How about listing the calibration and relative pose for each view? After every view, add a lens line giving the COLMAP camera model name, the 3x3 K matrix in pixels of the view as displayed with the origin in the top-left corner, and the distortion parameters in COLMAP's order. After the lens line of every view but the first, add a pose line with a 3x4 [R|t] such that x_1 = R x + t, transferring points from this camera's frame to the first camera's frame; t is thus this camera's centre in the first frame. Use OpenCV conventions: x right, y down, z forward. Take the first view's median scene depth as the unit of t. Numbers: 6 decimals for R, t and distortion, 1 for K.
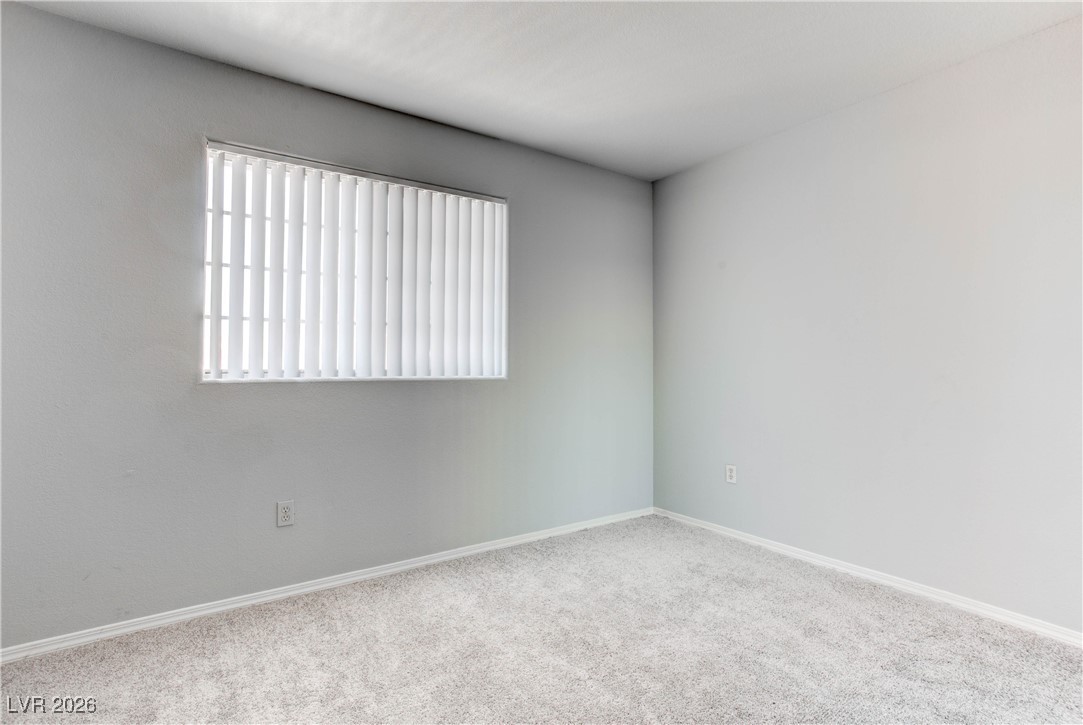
lens RADIAL K [[529.9, 0, 546.8], [0, 529.9, 358.5], [0, 0, 1]] dist [-0.041487, 0.021723]
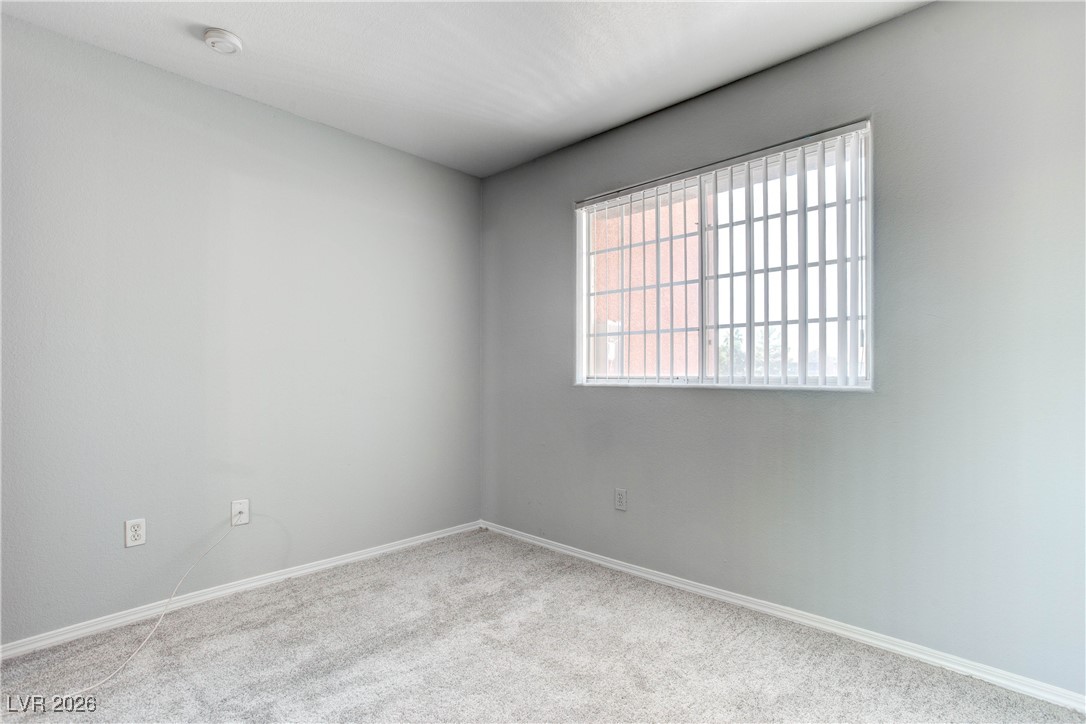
lens RADIAL K [[531.3, 0, 534.2], [0, 531.3, 369.1], [0, 0, 1]] dist [-0.041487, 0.021723]
pose [[0.193518, -0.007263, -0.981070, 0.566791], [0.013150, 0.999902, -0.004809, 0.009350], [0.981009, -0.011971, 0.193594, 0.535991]]
